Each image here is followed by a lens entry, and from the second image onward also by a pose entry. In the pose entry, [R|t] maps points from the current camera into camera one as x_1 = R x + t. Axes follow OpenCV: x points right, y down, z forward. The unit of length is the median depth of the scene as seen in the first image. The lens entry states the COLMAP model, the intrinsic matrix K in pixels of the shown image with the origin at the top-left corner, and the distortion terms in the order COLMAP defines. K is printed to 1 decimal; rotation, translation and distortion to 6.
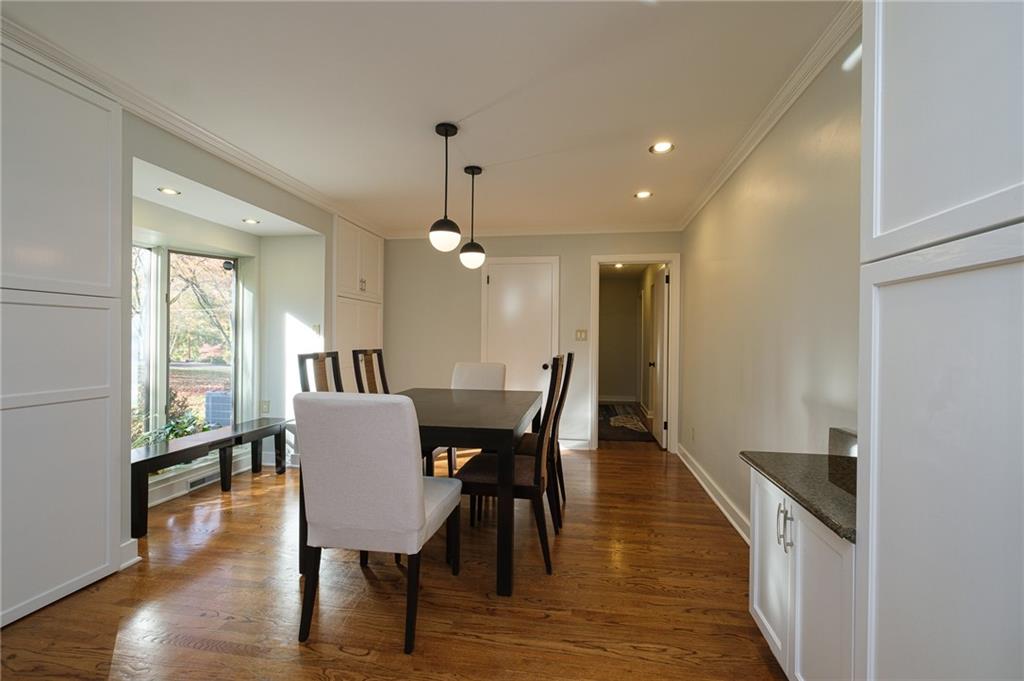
lens RADIAL K [[445.0, 0, 517.2], [0, 445.0, 341.6], [0, 0, 1]] dist [-0.000821, 0.000007]
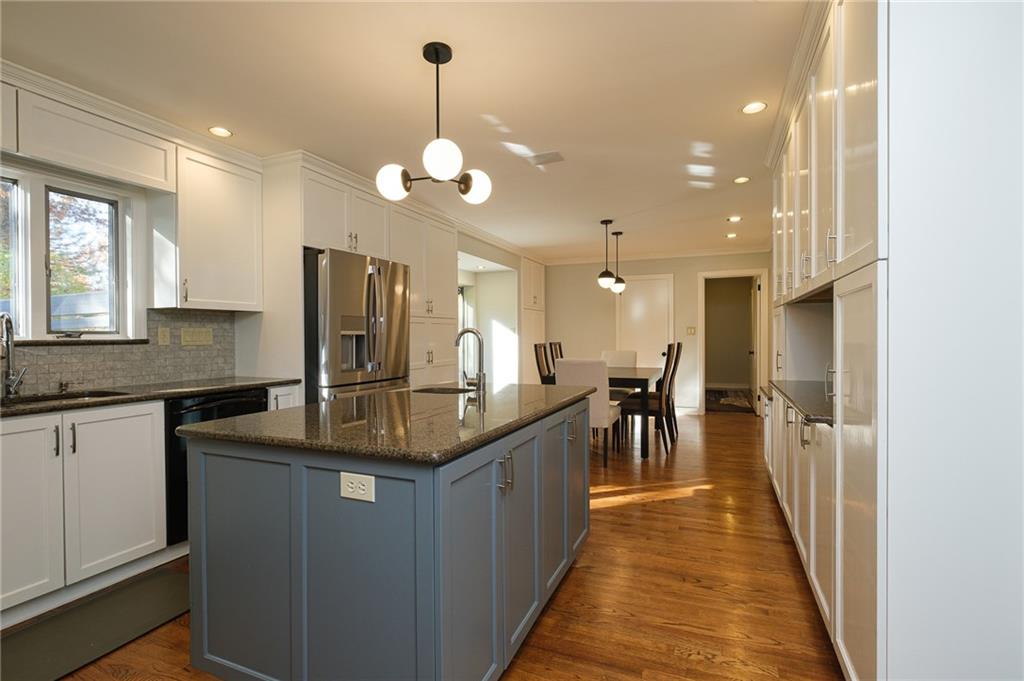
lens RADIAL K [[496.6, 0, 505.1], [0, 496.6, 340.2], [0, 0, 1]] dist [0.002519, 0.000016]
pose [[0.970434, -0.012558, -0.241041, -0.048907], [0.013968, 0.999894, 0.004141, 0.000691], [0.240963, -0.007385, 0.970506, -0.721155]]
